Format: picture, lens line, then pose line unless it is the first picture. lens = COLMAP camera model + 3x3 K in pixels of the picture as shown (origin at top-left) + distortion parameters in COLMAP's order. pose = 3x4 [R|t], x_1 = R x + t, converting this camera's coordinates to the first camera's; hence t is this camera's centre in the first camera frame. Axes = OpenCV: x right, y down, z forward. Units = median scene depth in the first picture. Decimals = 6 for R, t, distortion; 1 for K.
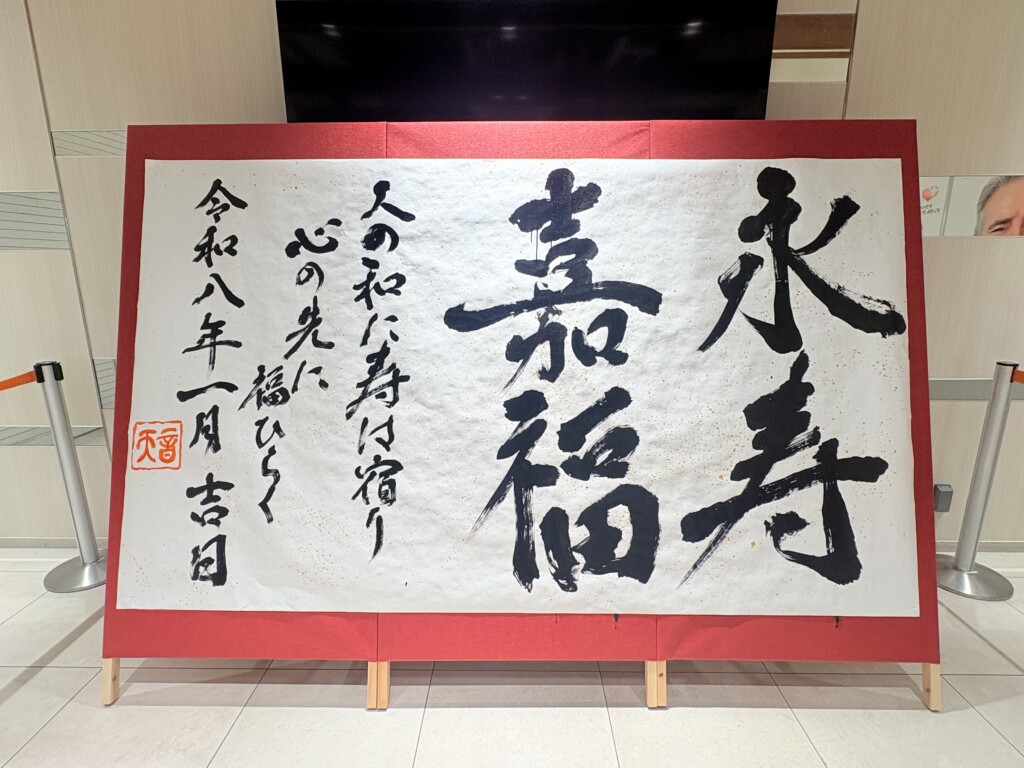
lens RADIAL K [[526.8, 0, 509.0], [0, 526.8, 380.7], [0, 0, 1]] dist [-0.000500, -0.000311]
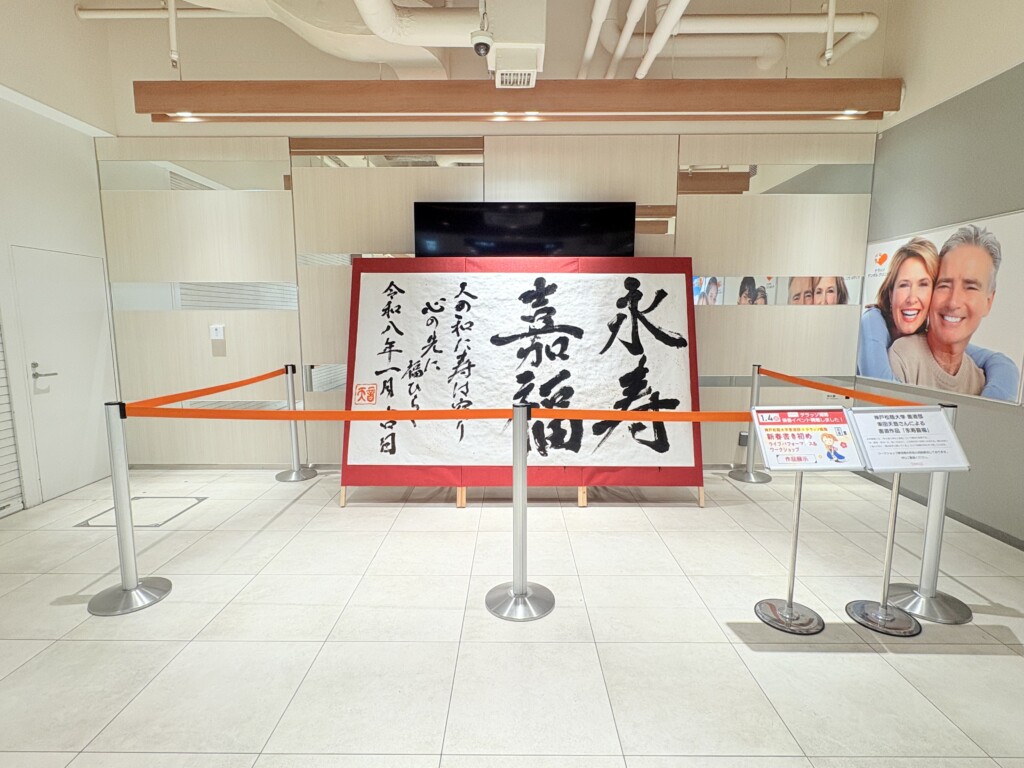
lens RADIAL K [[507.6, 0, 508.6], [0, 507.6, 382.5], [0, 0, 1]] dist [0.001436, -0.001267]
pose [[0.999985, 0.001916, 0.005074, -0.053770], [-0.001431, 0.995577, -0.093938, 0.279157], [-0.005231, 0.093929, 0.995565, -1.219747]]
